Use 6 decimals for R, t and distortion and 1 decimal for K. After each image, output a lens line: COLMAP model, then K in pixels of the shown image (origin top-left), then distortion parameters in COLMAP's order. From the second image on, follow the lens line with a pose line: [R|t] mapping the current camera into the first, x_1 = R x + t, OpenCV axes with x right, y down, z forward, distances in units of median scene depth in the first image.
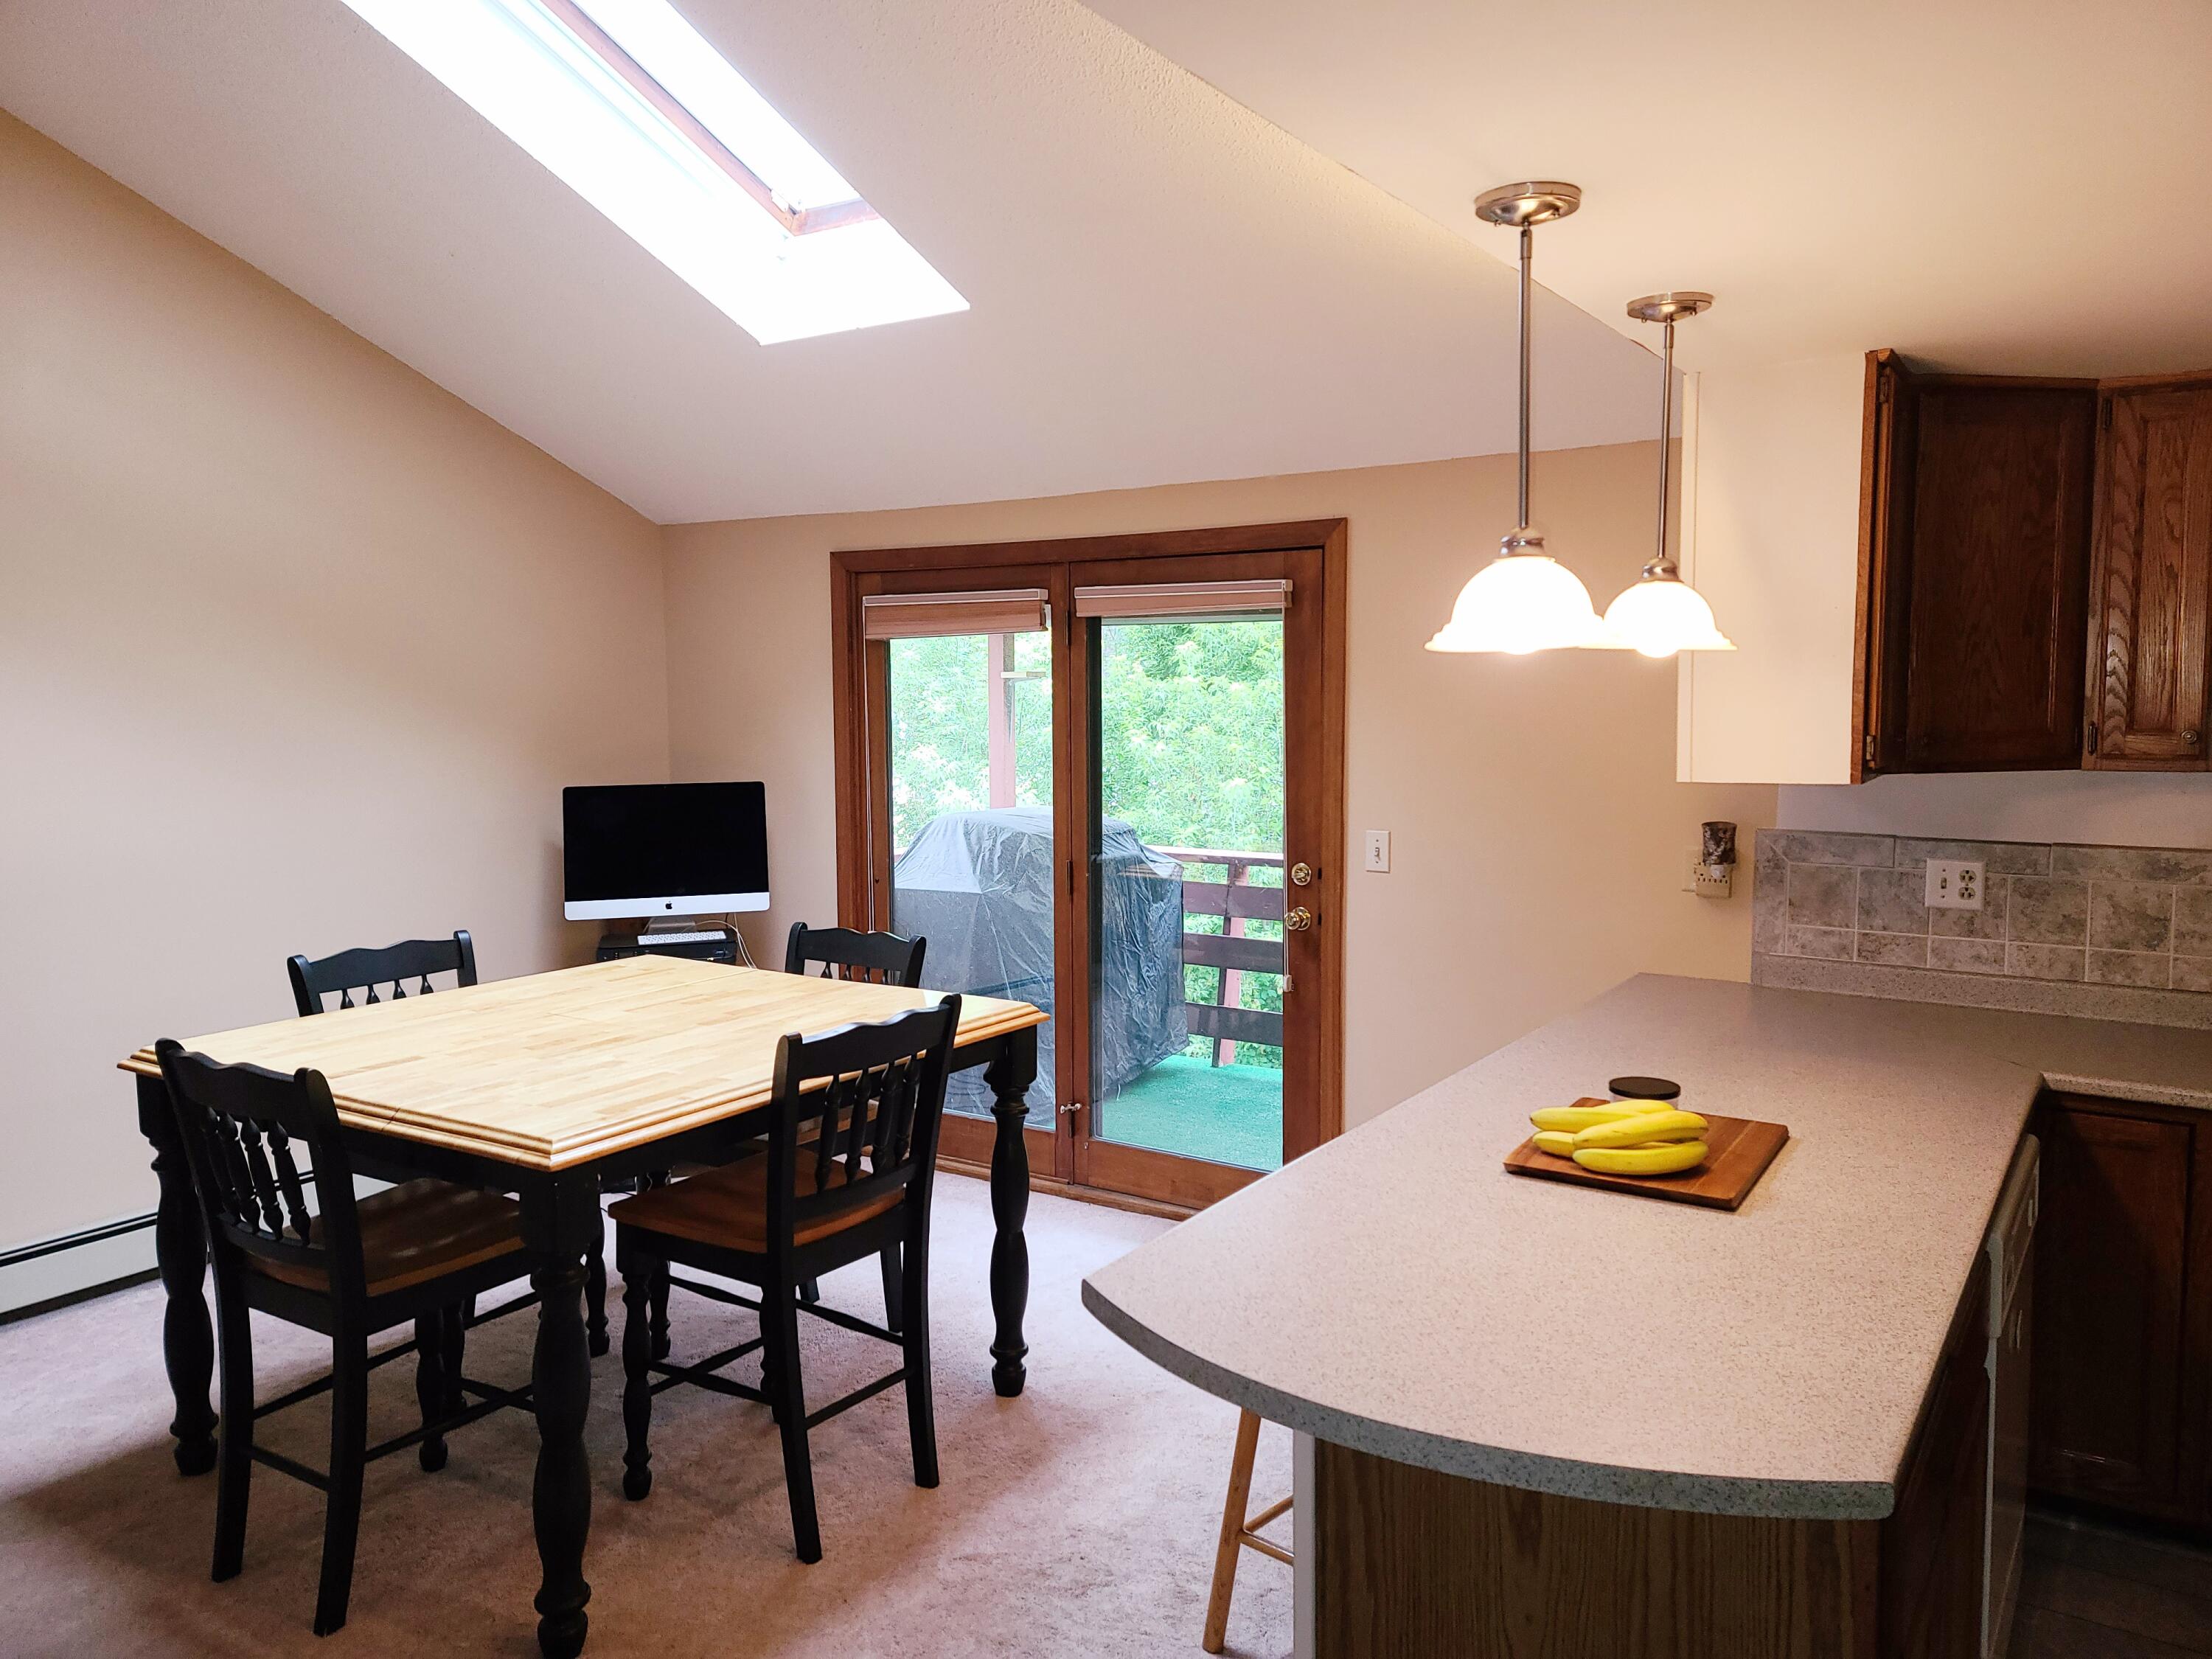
lens RADIAL K [[1596.8, 0, 1110.6], [0, 1596.8, 827.4], [0, 0, 1]] dist [0.097226, -0.087810]
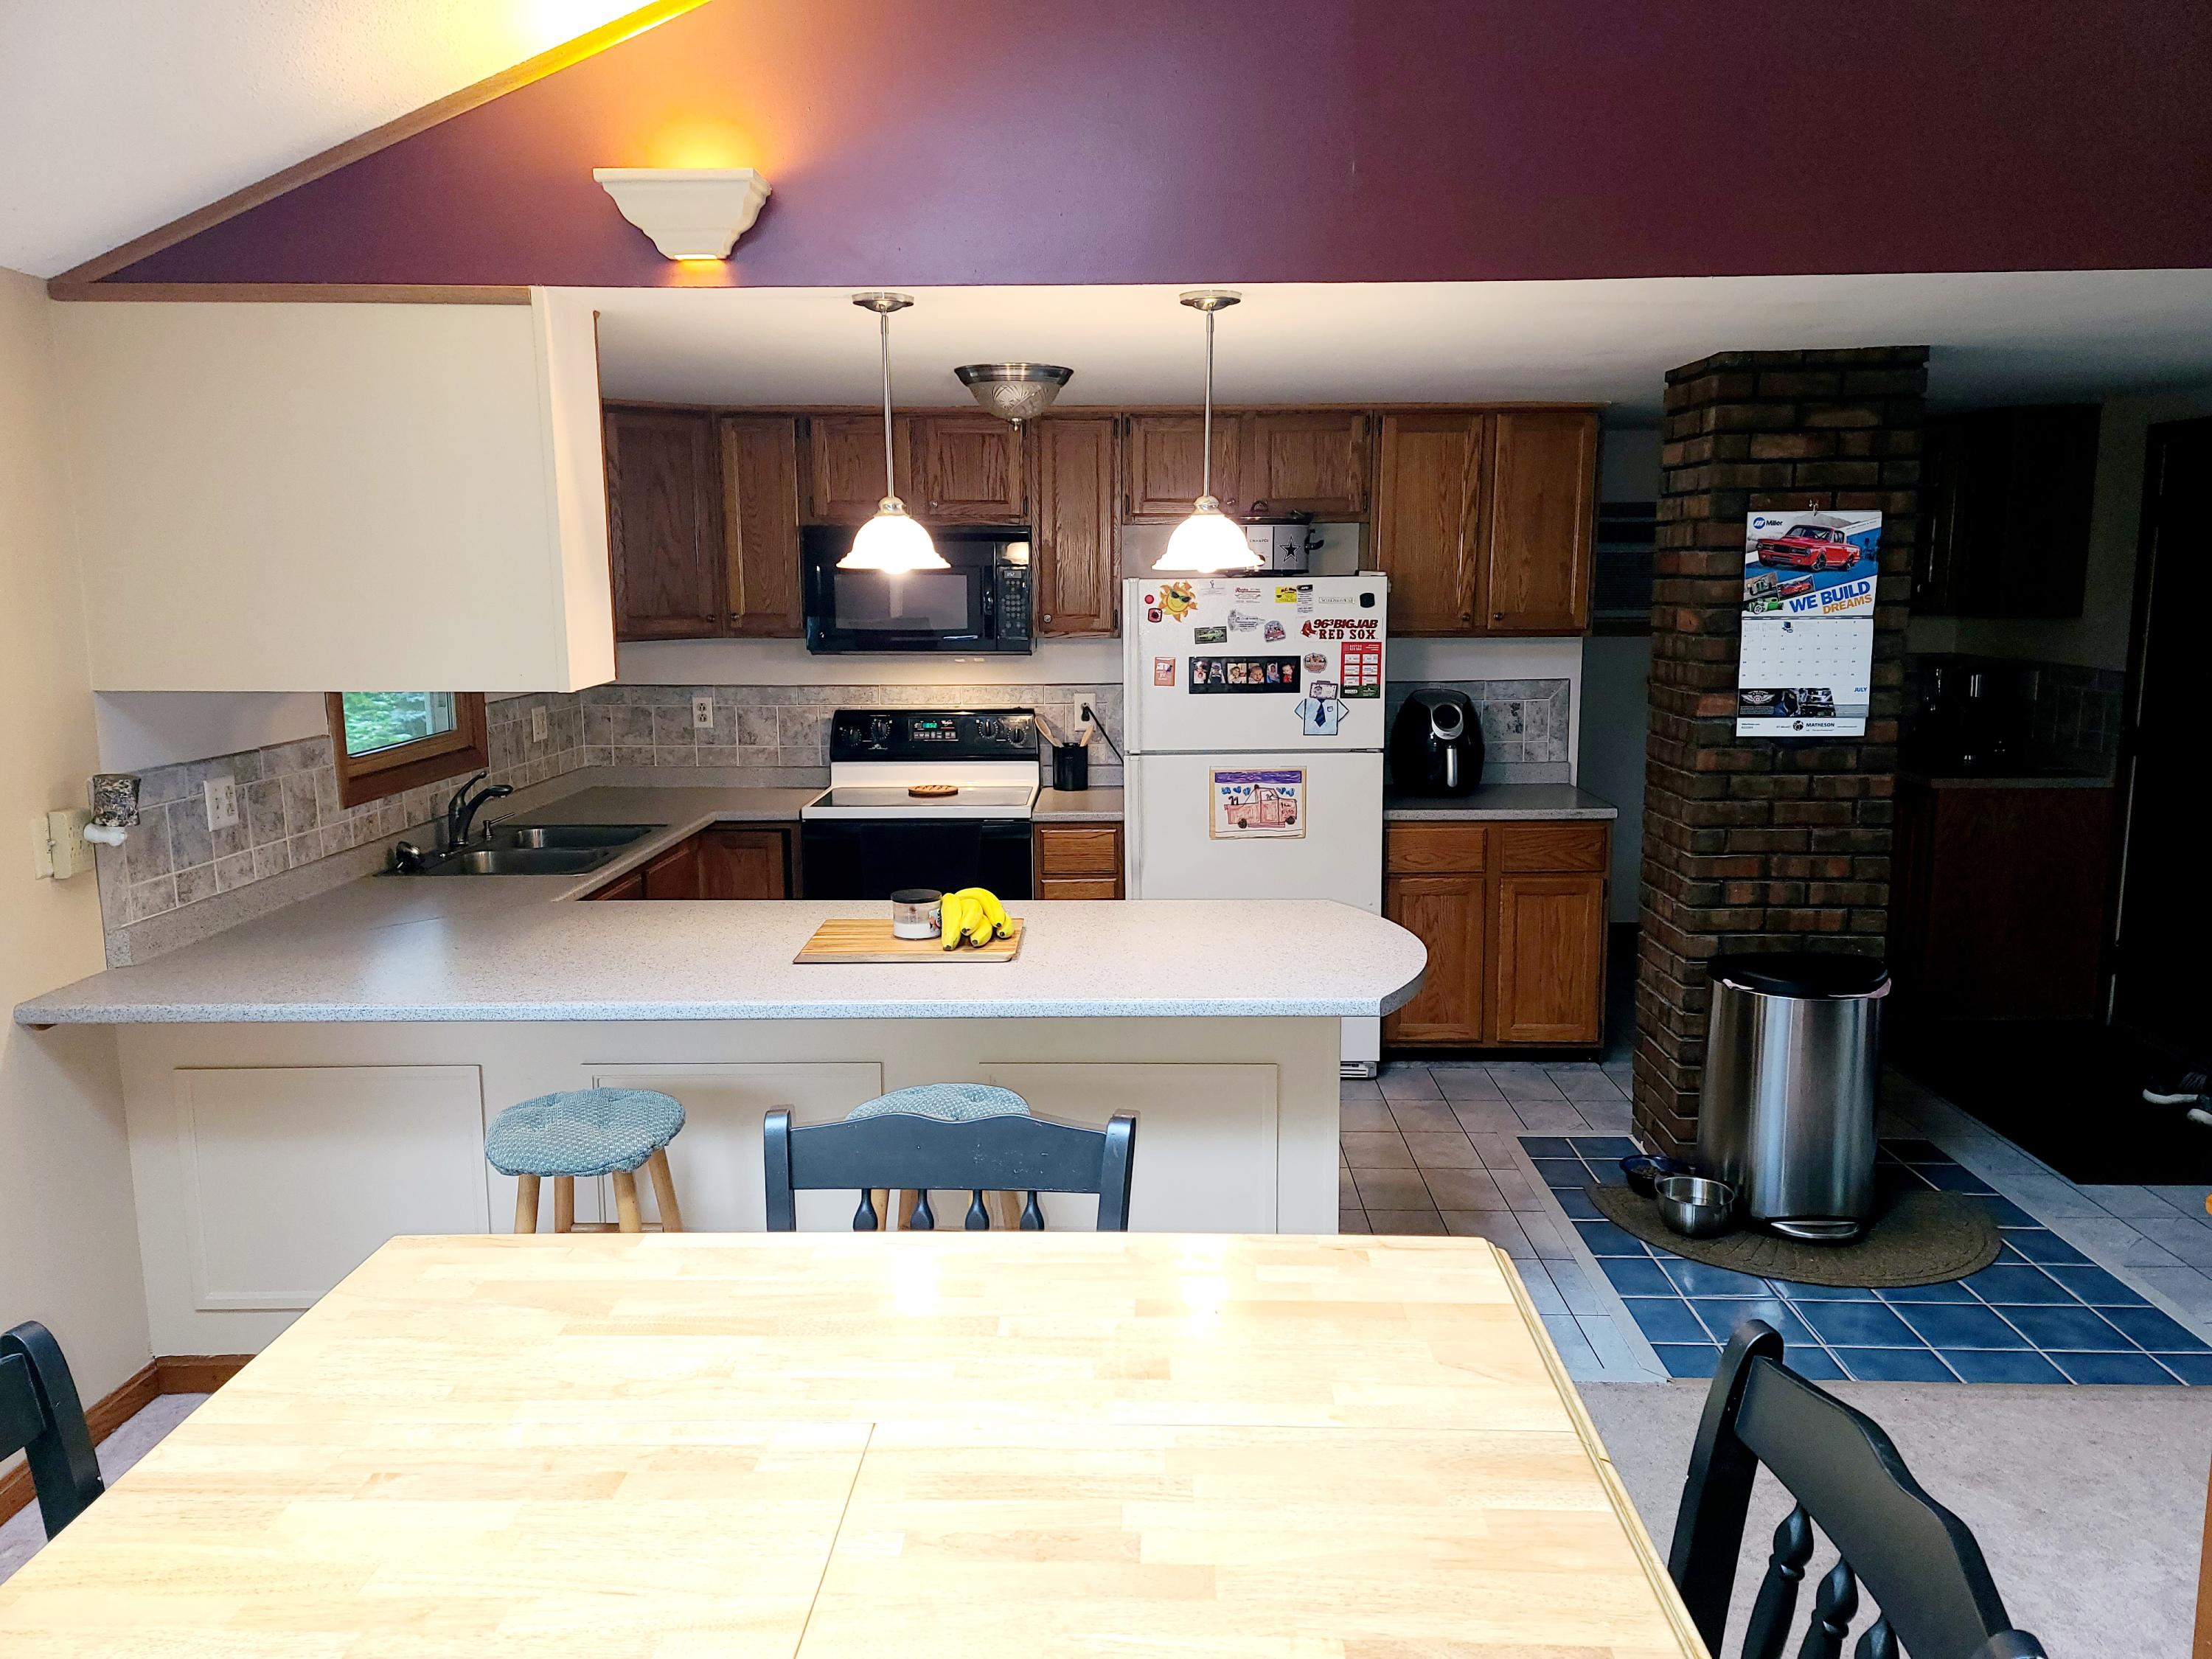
lens RADIAL K [[1596.8, 0, 1110.6], [0, 1596.8, 827.4], [0, 0, 1]] dist [0.097226, -0.087810]
pose [[-0.531513, -0.127817, 0.837351, -0.487579], [0.088347, 0.974793, 0.204875, -0.086242], [-0.842430, 0.182871, -0.506823, 0.863812]]
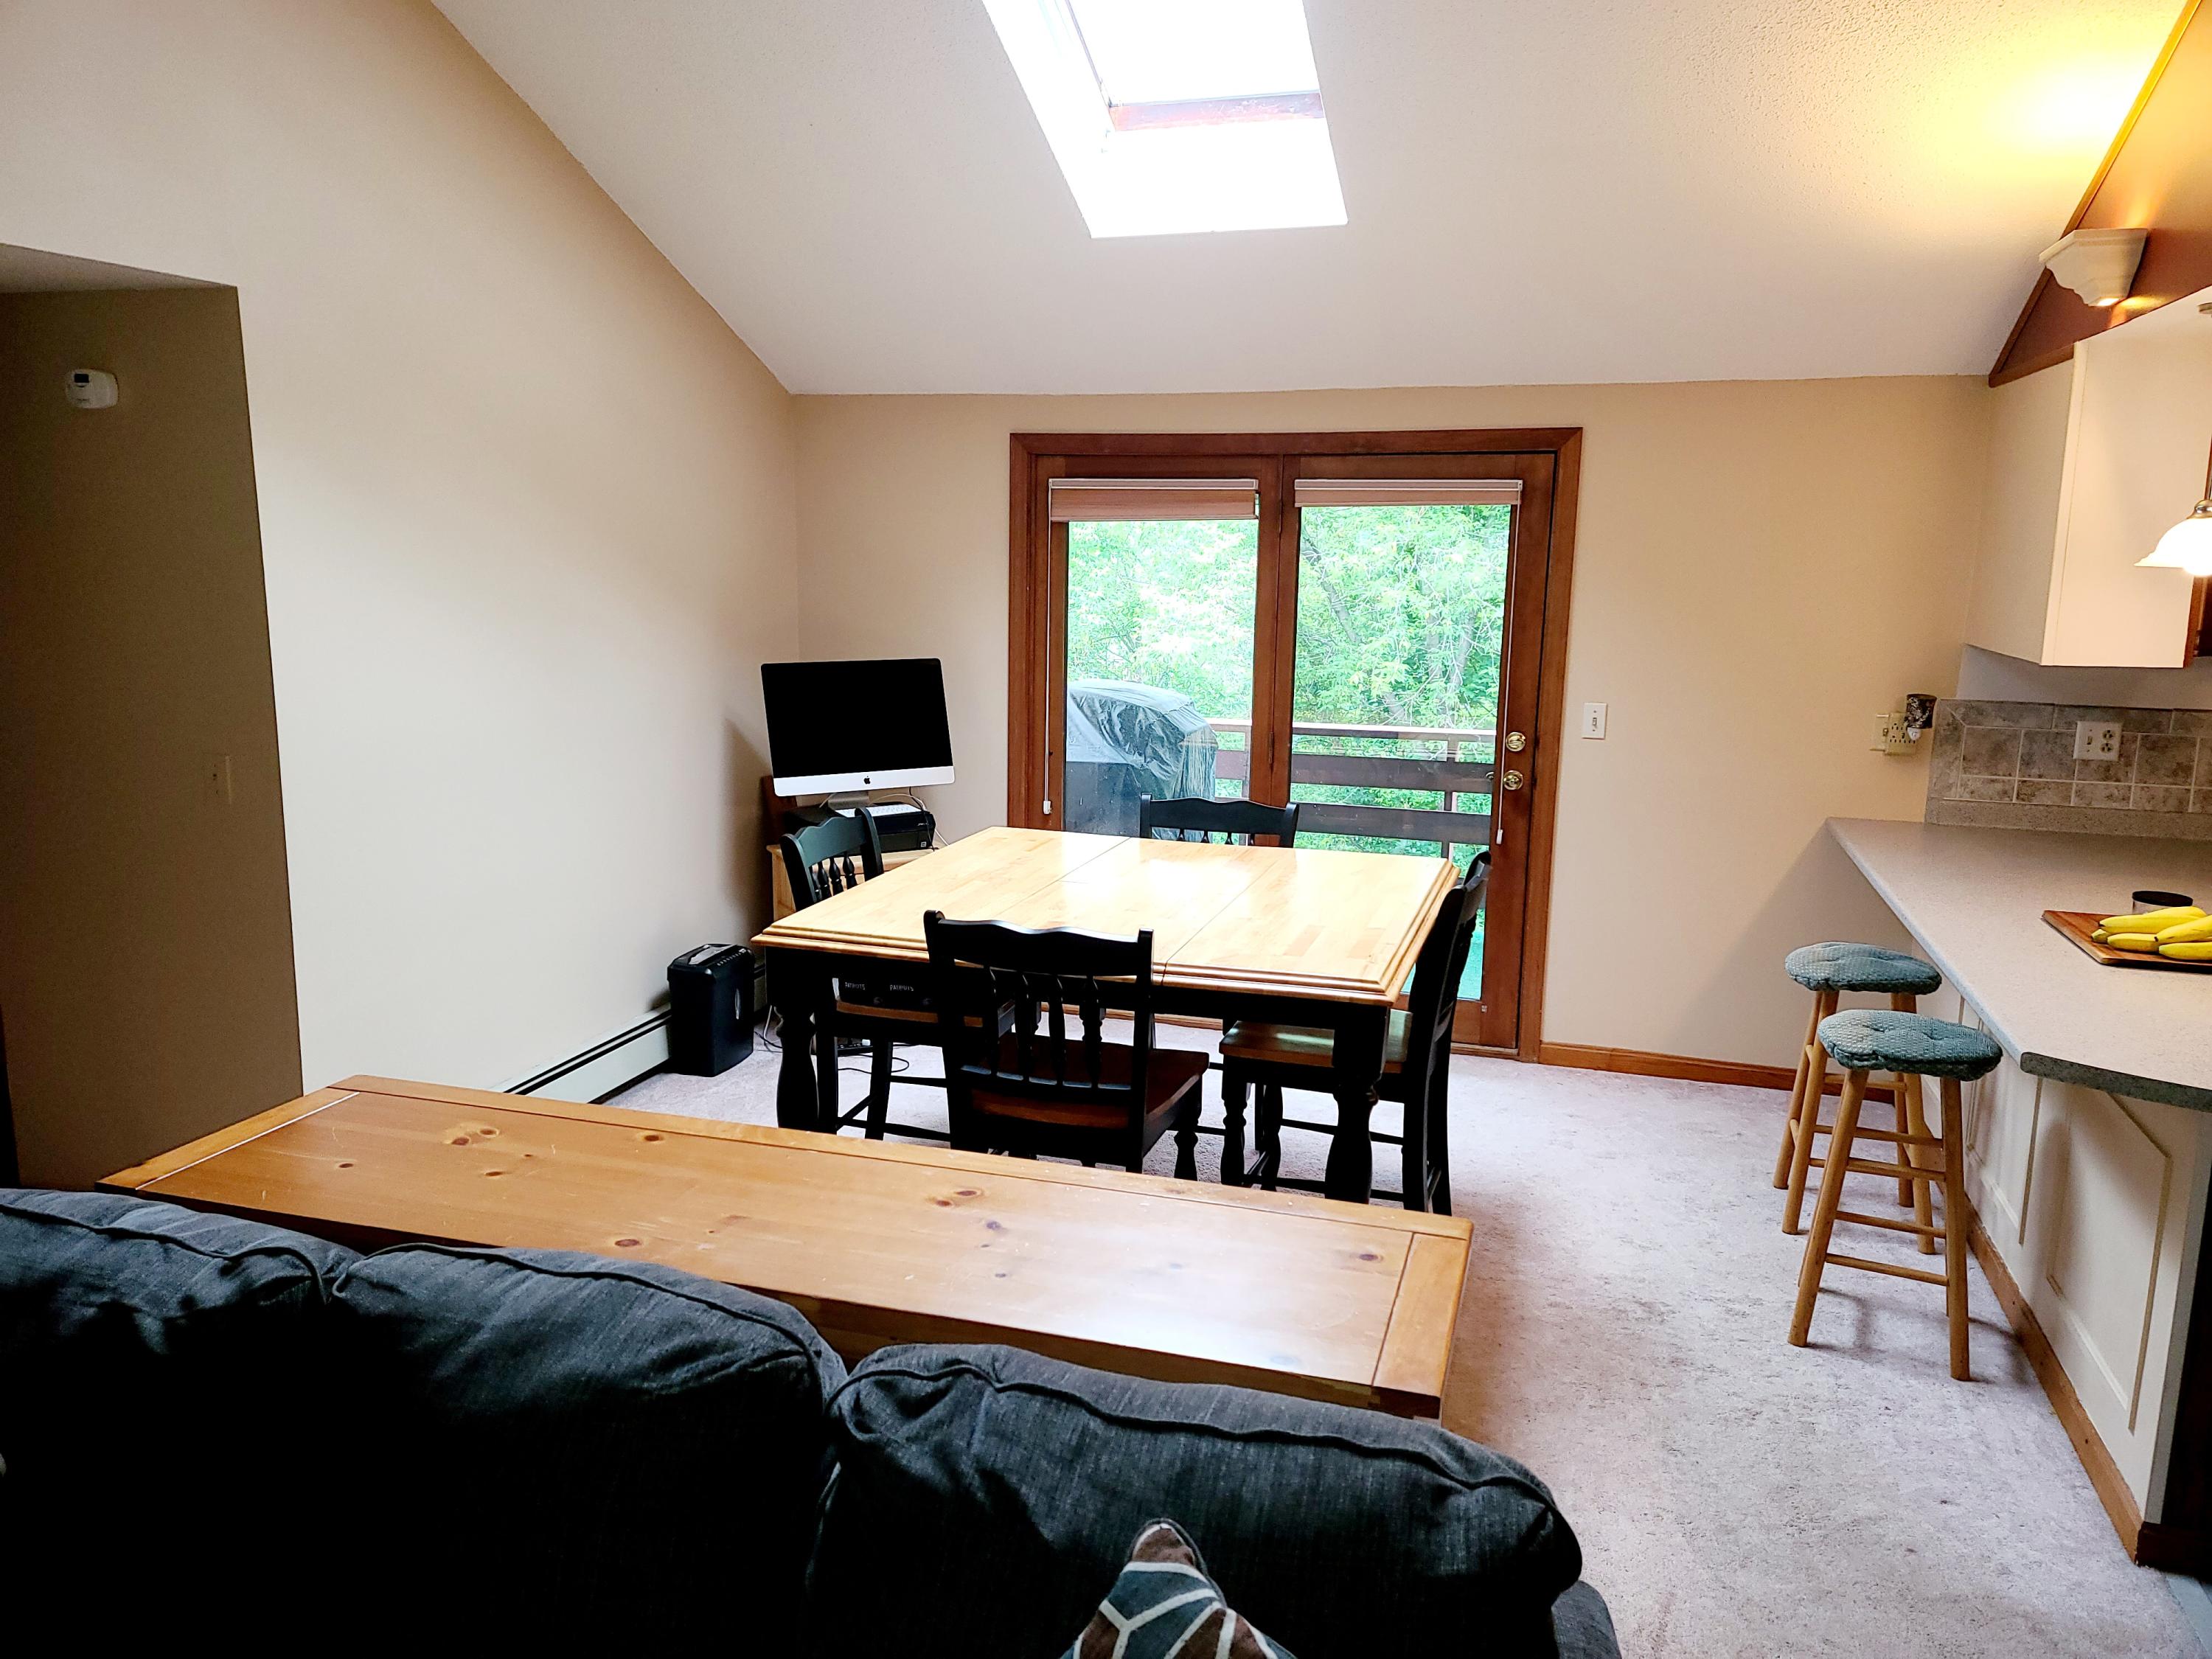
lens RADIAL K [[1596.8, 0, 1110.6], [0, 1596.8, 827.4], [0, 0, 1]] dist [0.097226, -0.087810]
pose [[0.959681, -0.028832, 0.279607, -0.496679], [0.004798, 0.996261, 0.086266, -0.010472], [-0.281049, -0.081446, 0.956231, -0.025581]]
